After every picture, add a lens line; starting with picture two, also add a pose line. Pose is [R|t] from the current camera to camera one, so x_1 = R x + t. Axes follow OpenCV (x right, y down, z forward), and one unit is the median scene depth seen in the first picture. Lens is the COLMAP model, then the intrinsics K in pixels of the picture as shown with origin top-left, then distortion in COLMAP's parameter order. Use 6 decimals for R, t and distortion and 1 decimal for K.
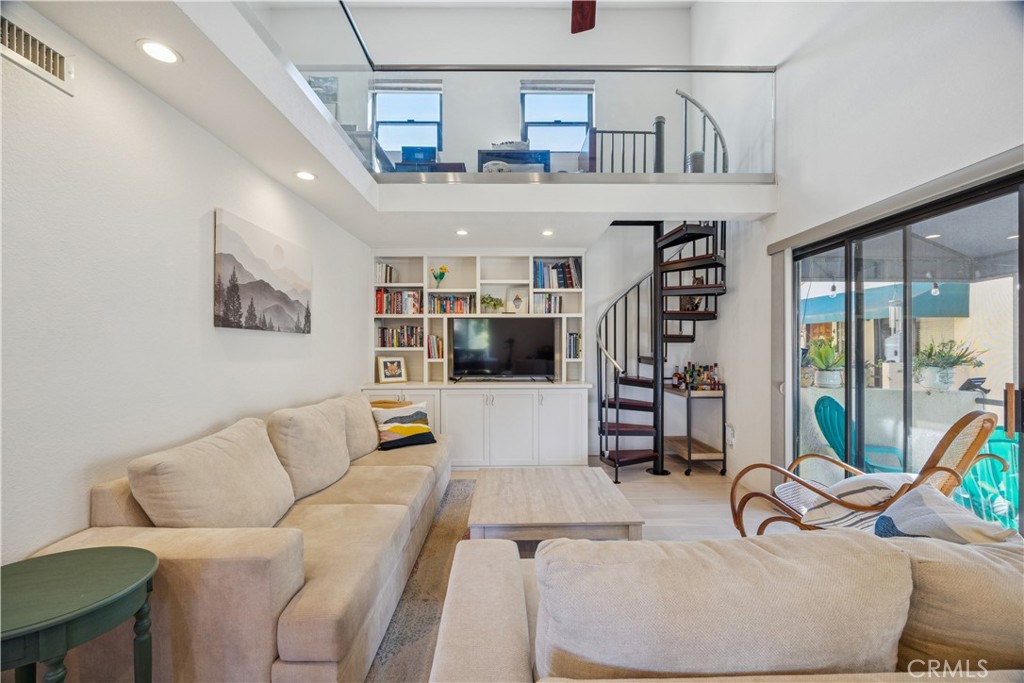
lens RADIAL K [[394.4, 0, 511.5], [0, 394.4, 346.6], [0, 0, 1]] dist [-0.001774, 0.000063]
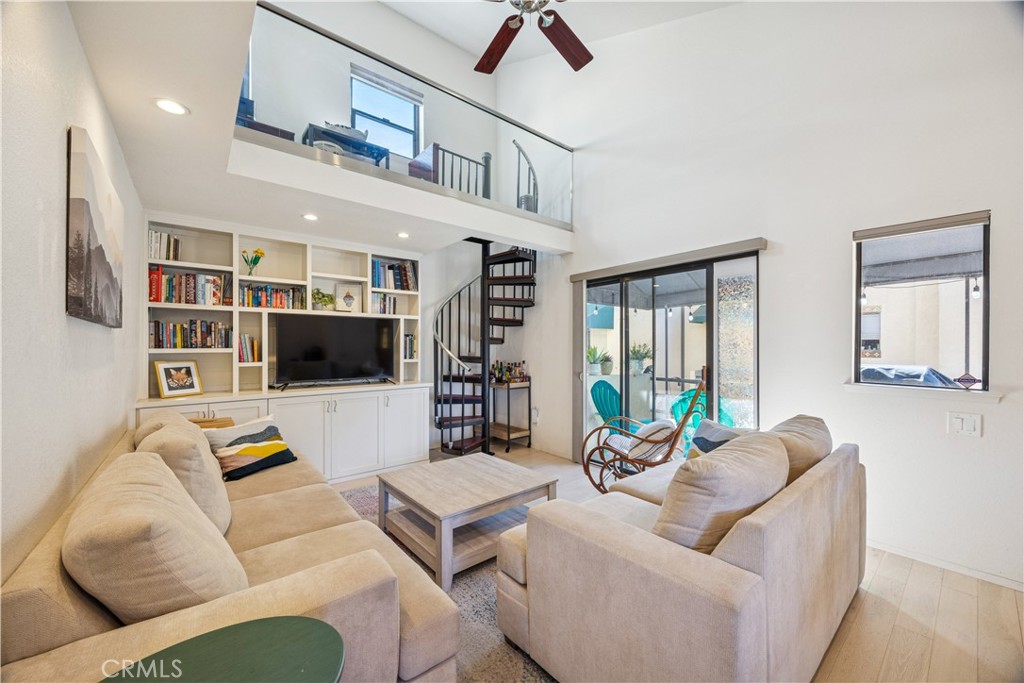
lens RADIAL K [[390.7, 0, 521.2], [0, 390.7, 348.1], [0, 0, 1]] dist [-0.001505, 0.000063]
pose [[0.771552, -0.001061, 0.636165, -0.273866], [0.001032, 0.999999, 0.000416, 0.001375], [-0.636165, 0.000336, 0.771553, 0.030931]]
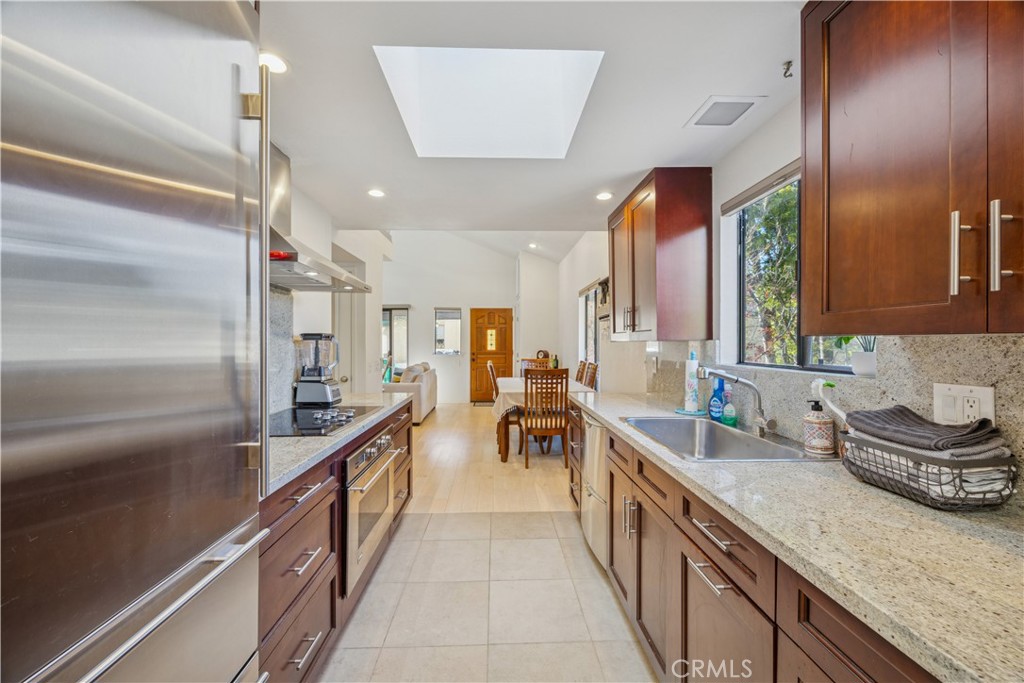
lens RADIAL K [[390.7, 0, 521.2], [0, 390.7, 348.1], [0, 0, 1]] dist [-0.001505, 0.000063]
pose [[-0.048274, -0.011429, 0.998769, -1.563344], [-0.002040, 0.999934, 0.011344, 0.003193], [-0.998832, -0.001490, -0.048294, -0.185892]]
